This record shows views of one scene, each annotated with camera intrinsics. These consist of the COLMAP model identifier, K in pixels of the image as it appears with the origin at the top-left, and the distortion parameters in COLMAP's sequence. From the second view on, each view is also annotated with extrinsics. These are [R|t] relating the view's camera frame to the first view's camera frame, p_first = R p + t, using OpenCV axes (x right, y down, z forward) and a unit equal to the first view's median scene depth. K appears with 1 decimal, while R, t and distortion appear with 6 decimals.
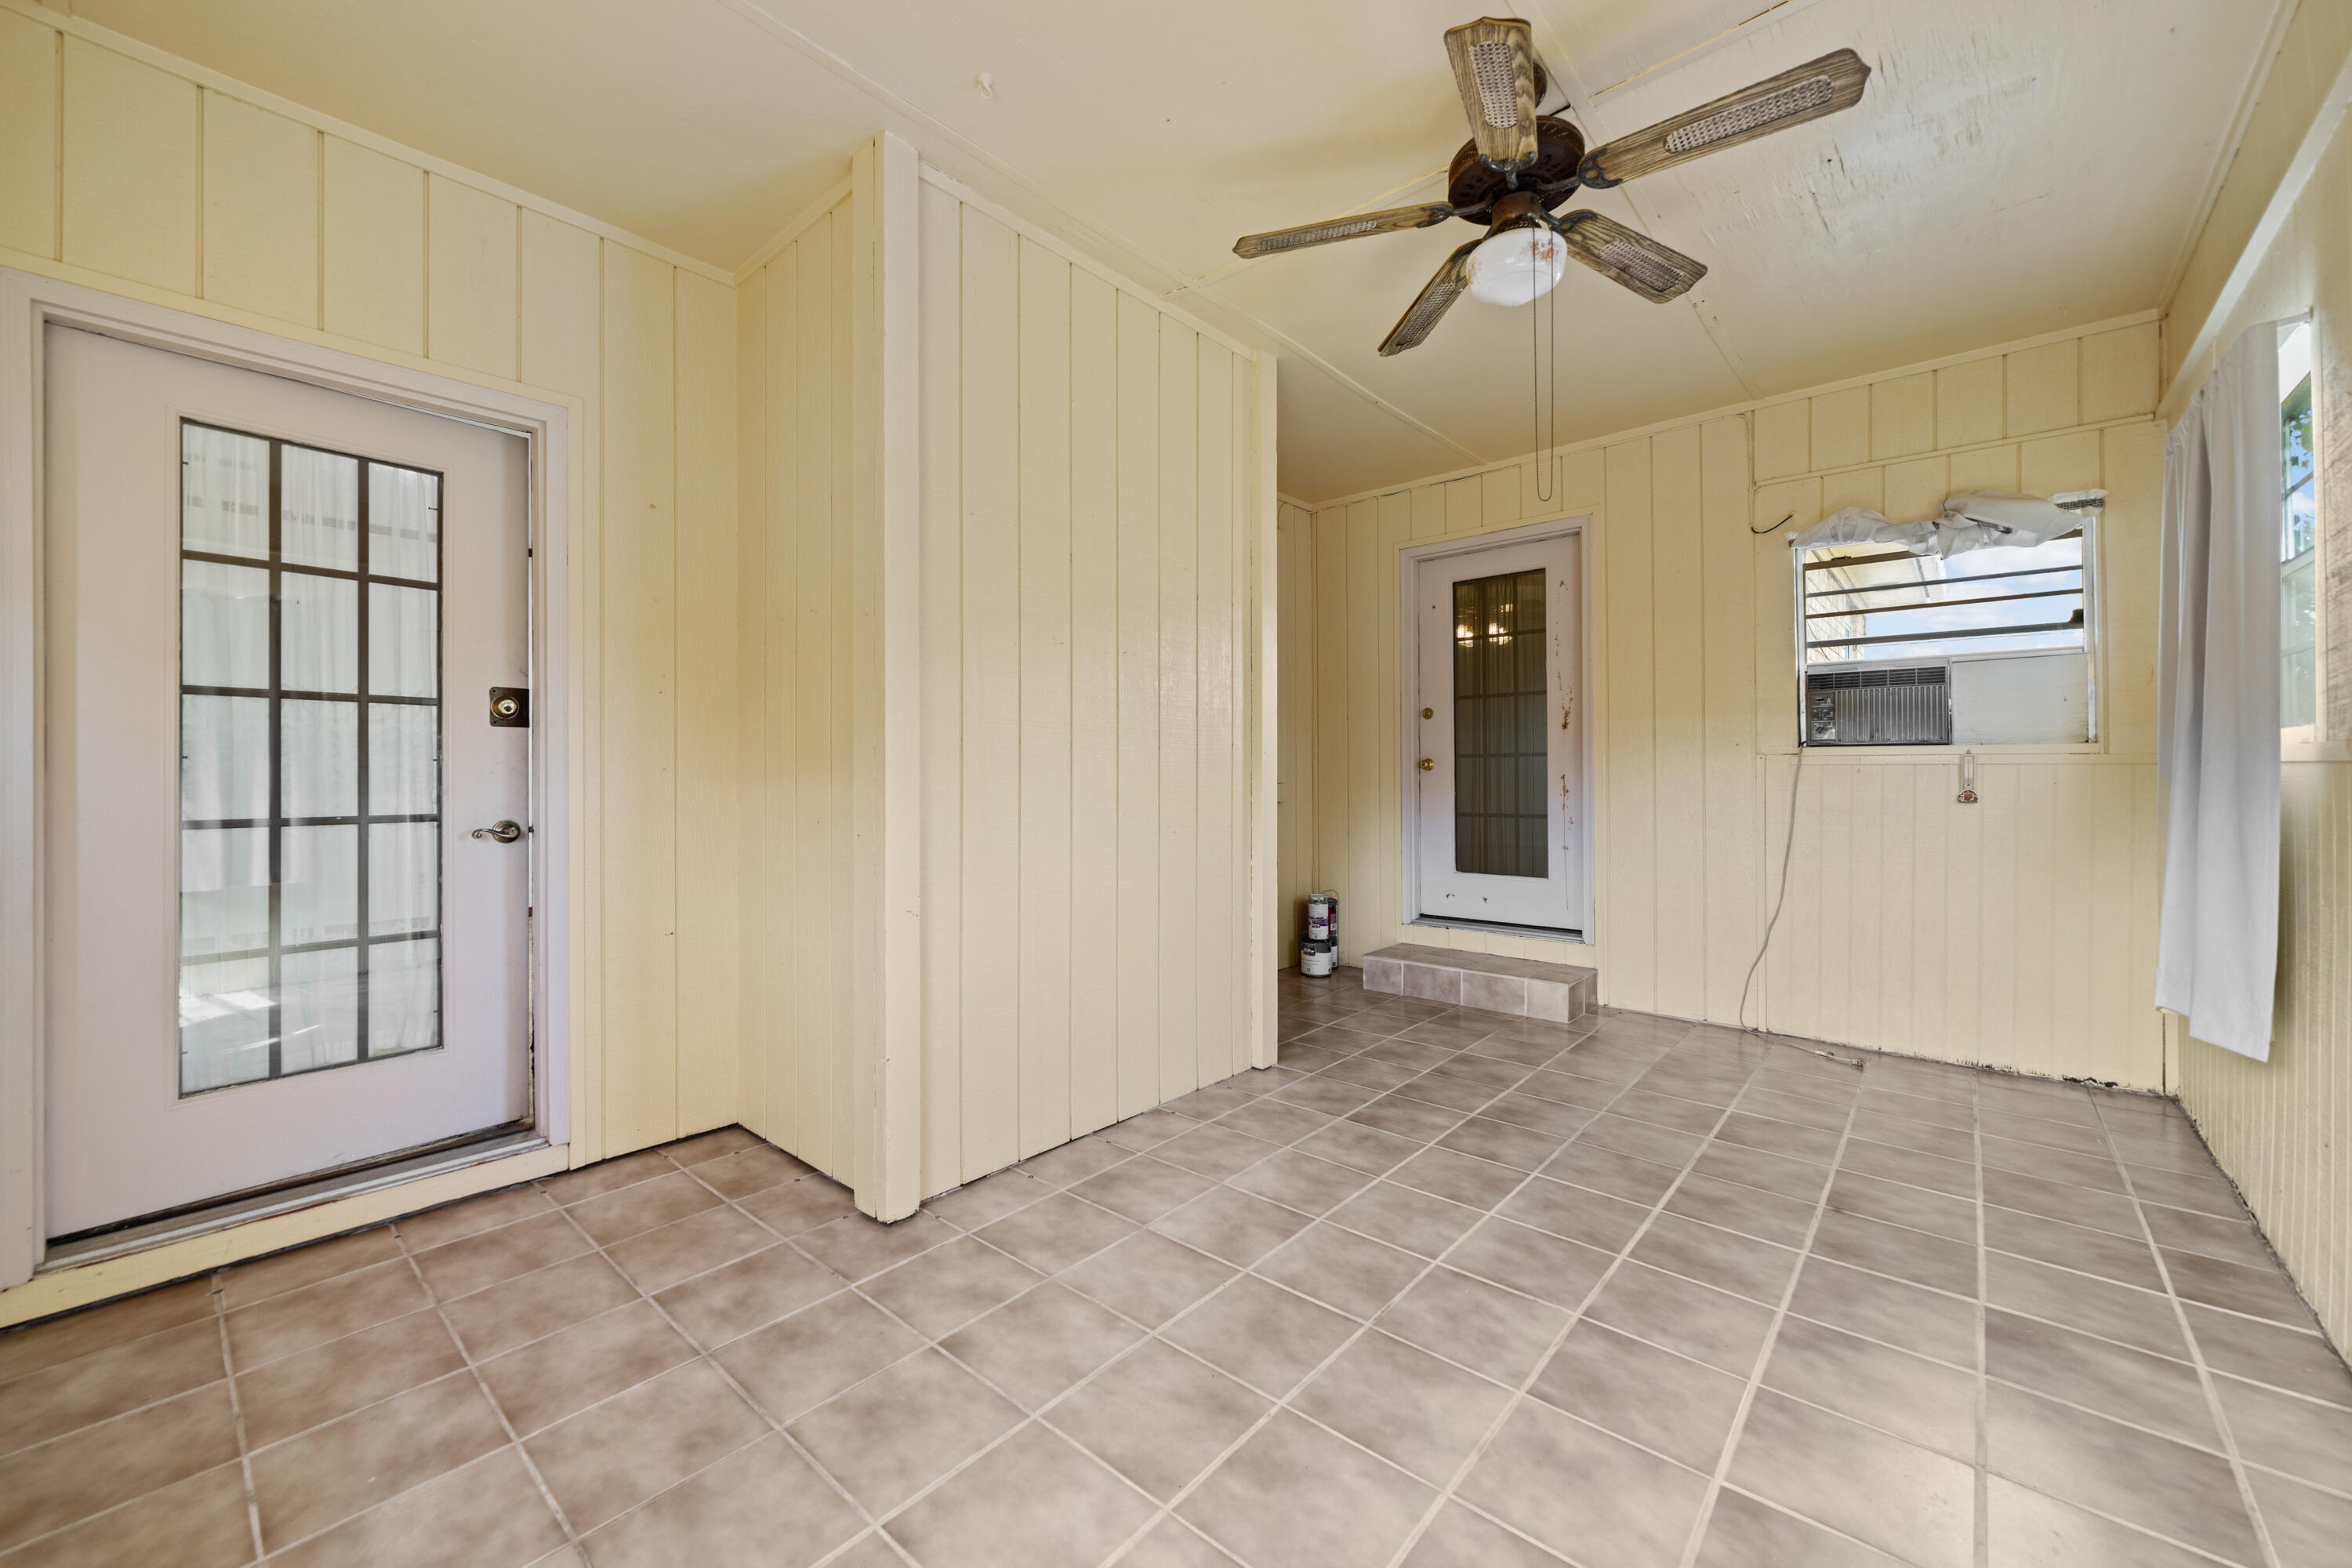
lens RADIAL K [[912.1, 0, 1157.4], [0, 912.1, 777.1], [0, 0, 1]] dist [-0.011126, 0.001003]
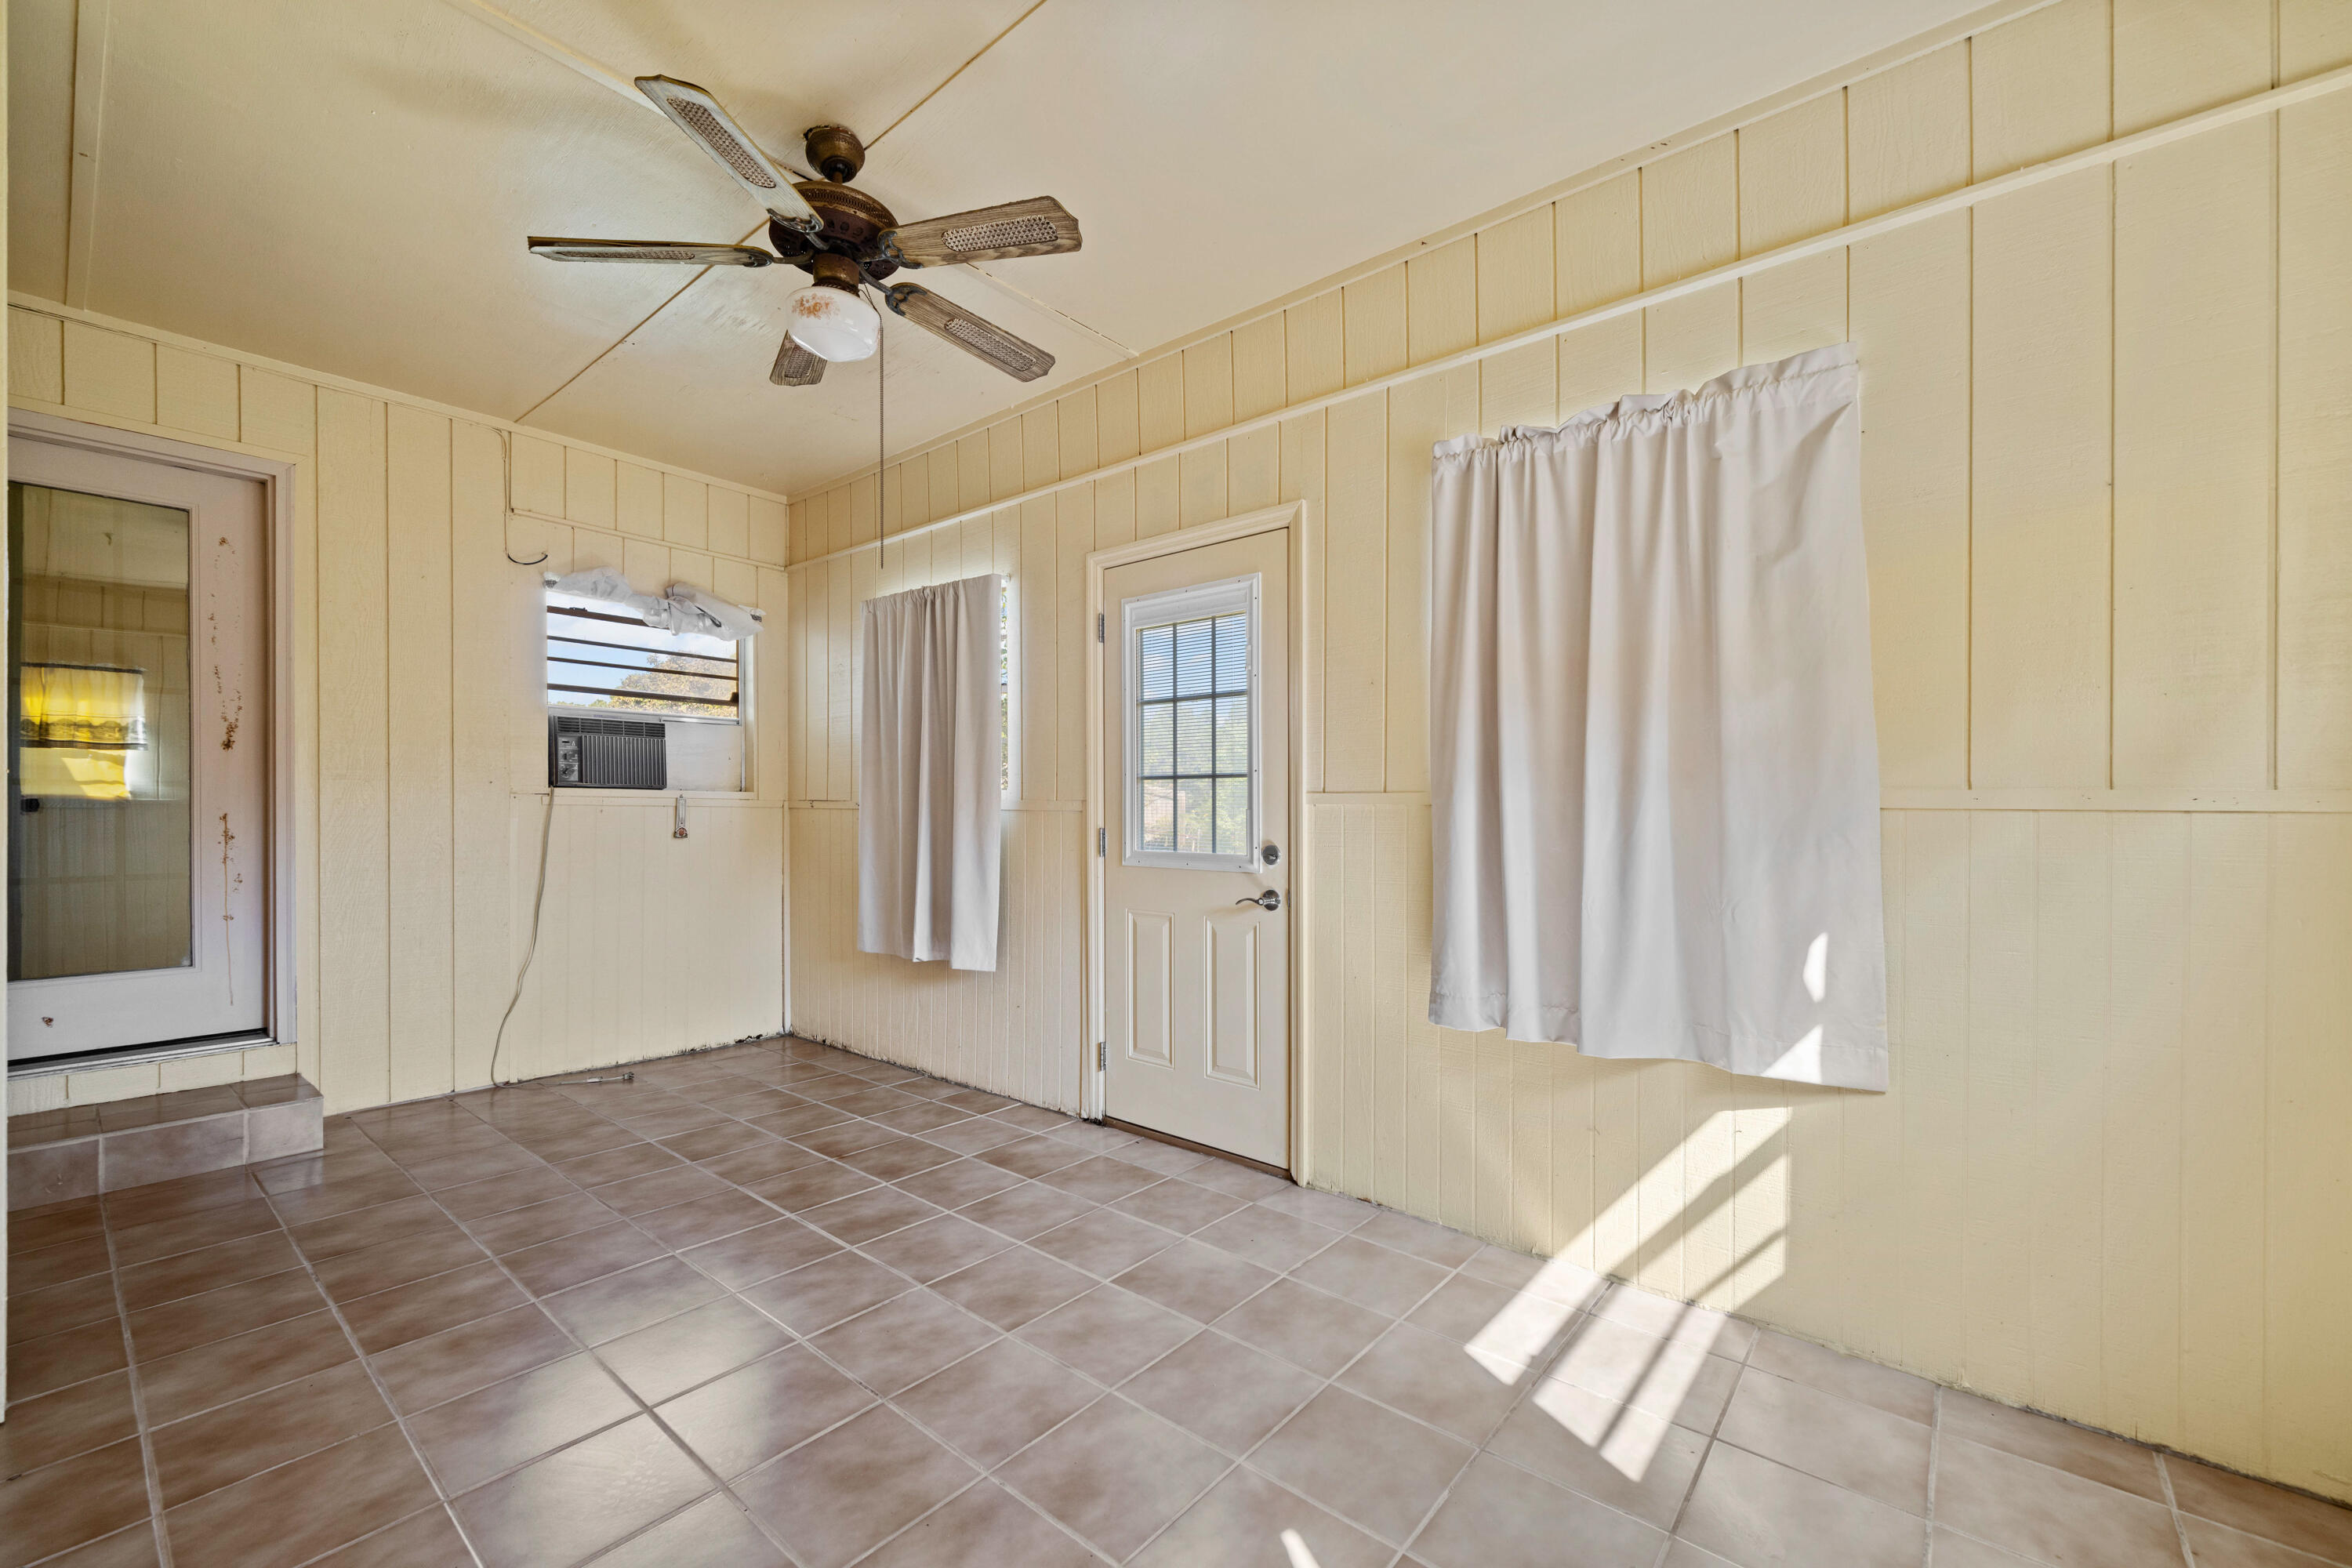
lens RADIAL K [[953.3, 0, 1162.1], [0, 953.3, 807.8], [0, 0, 1]] dist [0.004697, 0.000308]
pose [[-0.025259, 0.005218, 0.999667, -0.482782], [-0.001252, 0.999985, -0.005251, -0.007202], [-0.999680, -0.001384, -0.025252, 0.456113]]
